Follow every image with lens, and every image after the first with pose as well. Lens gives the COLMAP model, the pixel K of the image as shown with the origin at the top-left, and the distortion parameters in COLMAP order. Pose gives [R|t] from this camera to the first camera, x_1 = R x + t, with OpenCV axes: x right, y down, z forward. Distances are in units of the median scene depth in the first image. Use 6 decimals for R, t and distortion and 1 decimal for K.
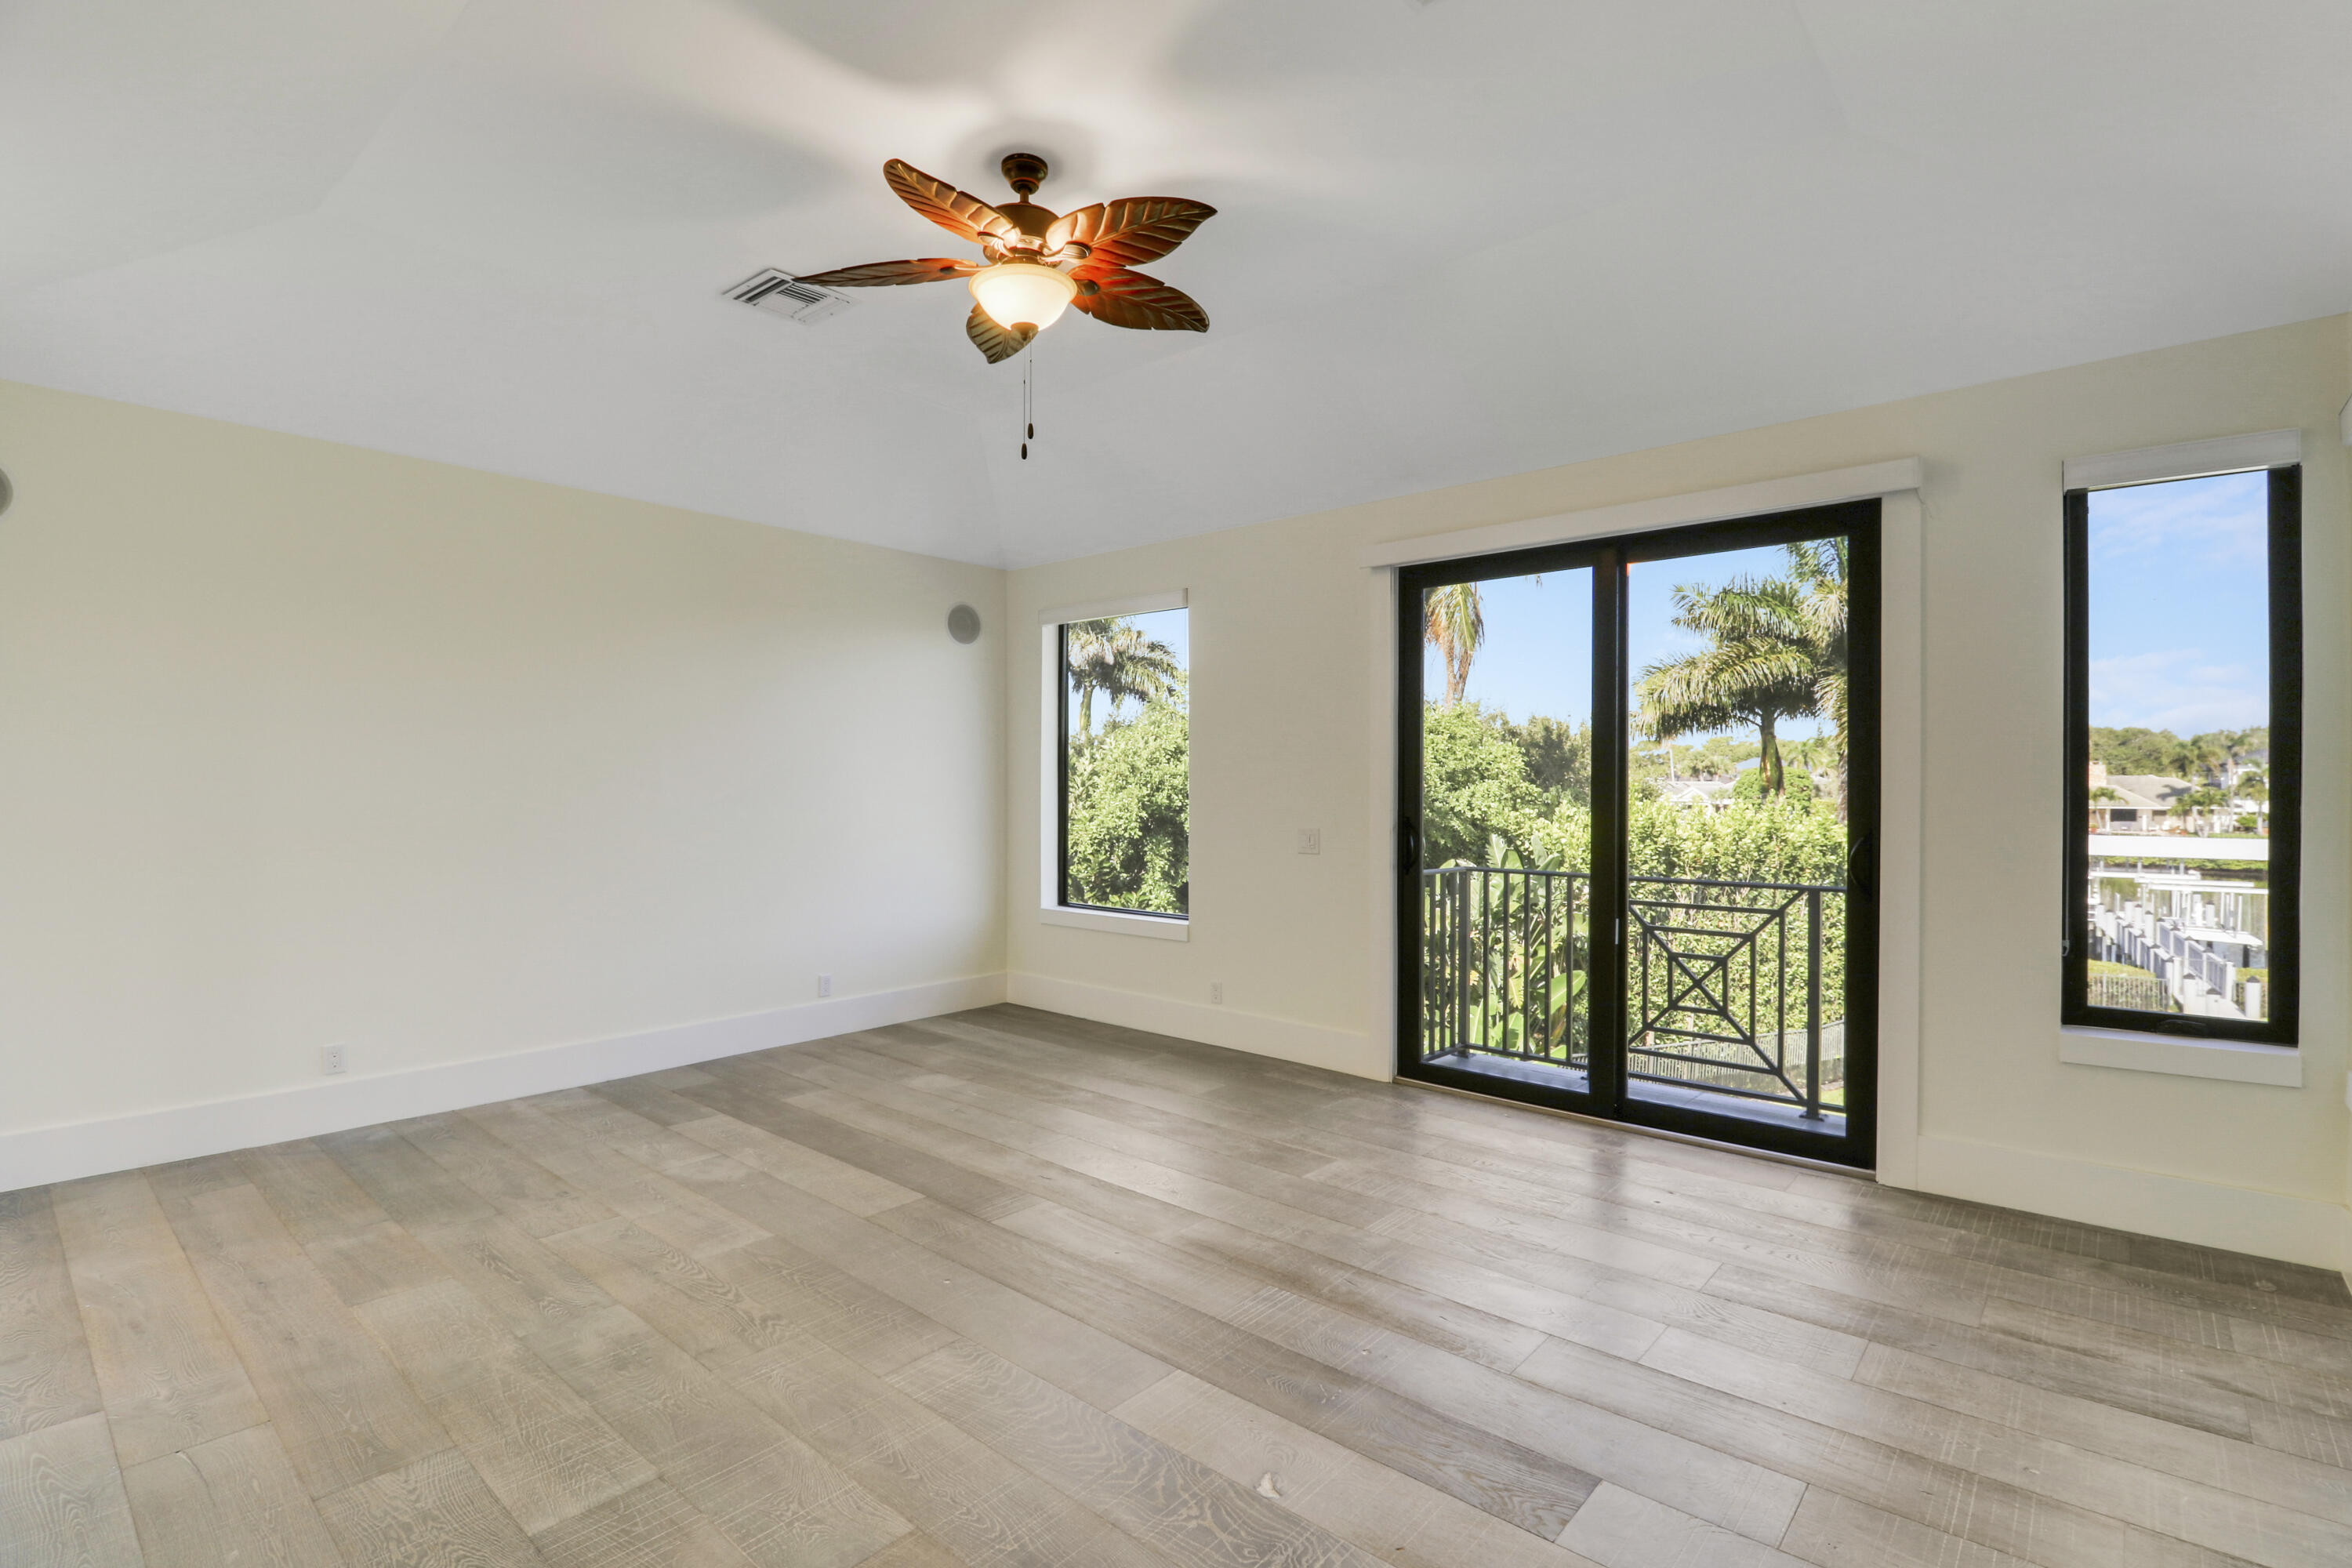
lens RADIAL K [[1154.2, 0, 1266.7], [0, 1154.2, 793.1], [0, 0, 1]] dist [-0.001939, -0.012298]
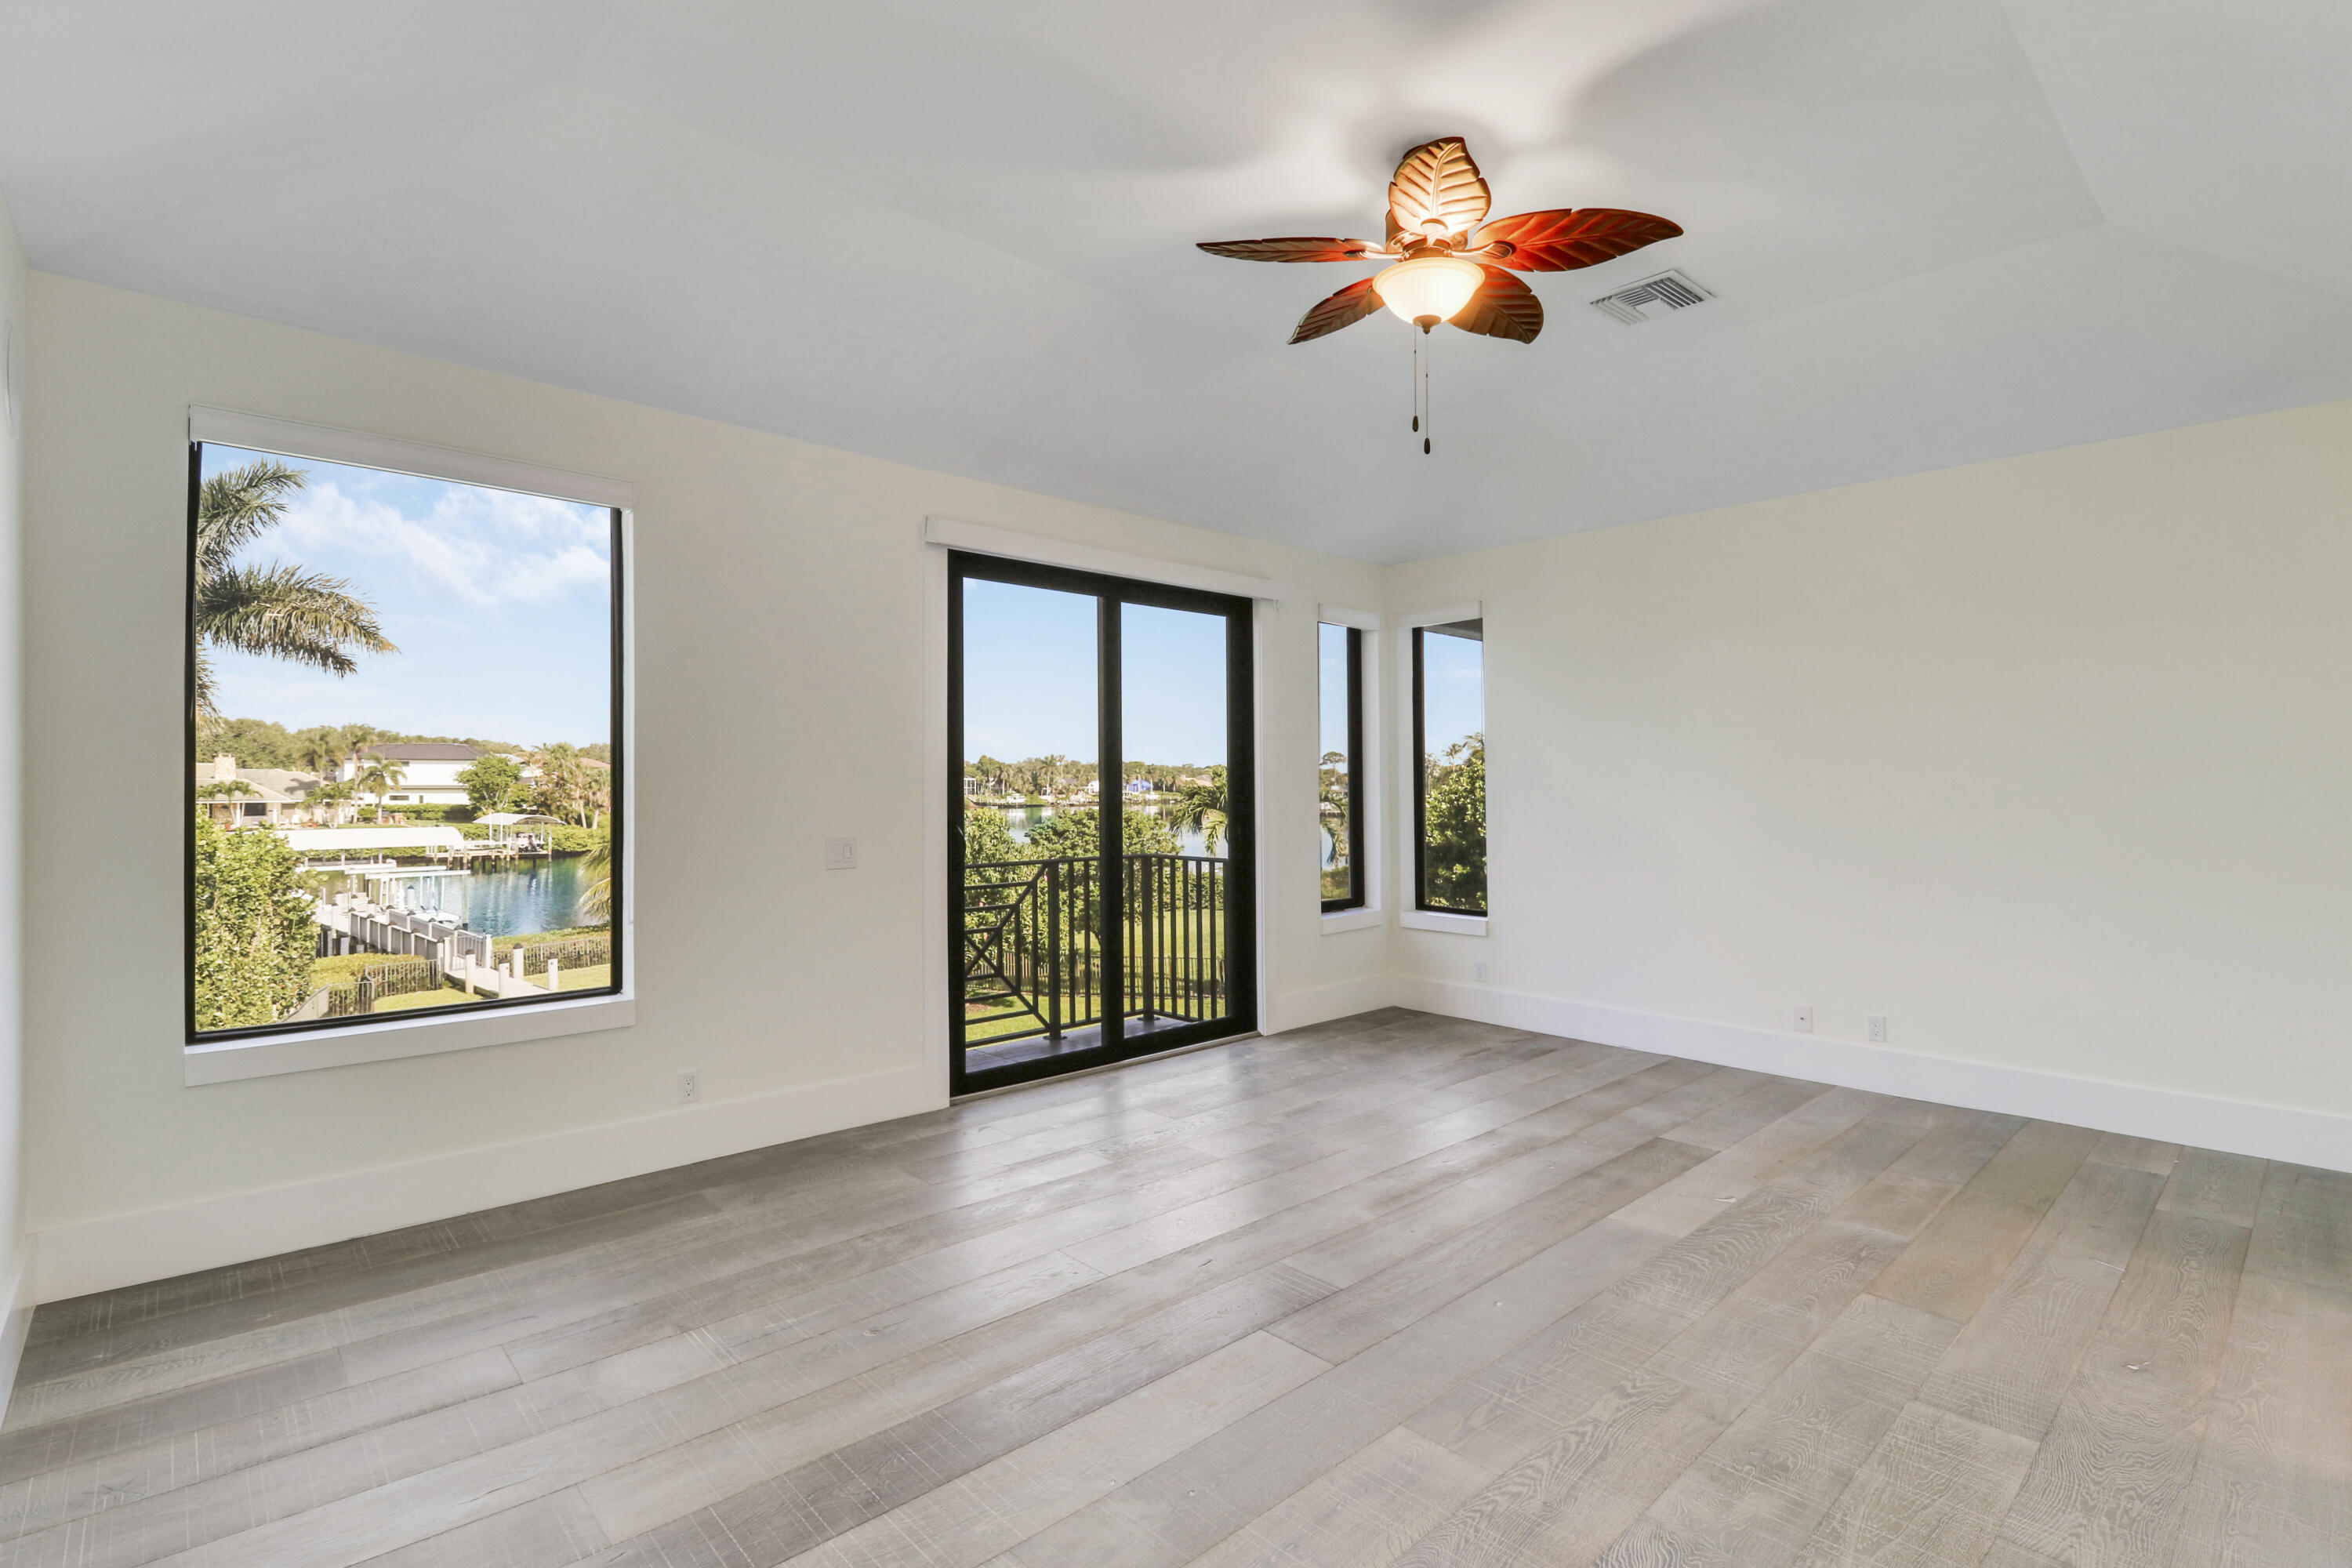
lens RADIAL K [[1132.3, 0, 1181.6], [0, 1132.3, 757.9], [0, 0, 1]] dist [0.002819, -0.015918]
pose [[0.097026, 0.021356, 0.995053, -0.209801], [0.003494, 0.999756, -0.021798, -0.001435], [-0.995276, 0.005592, 0.096928, 0.196934]]
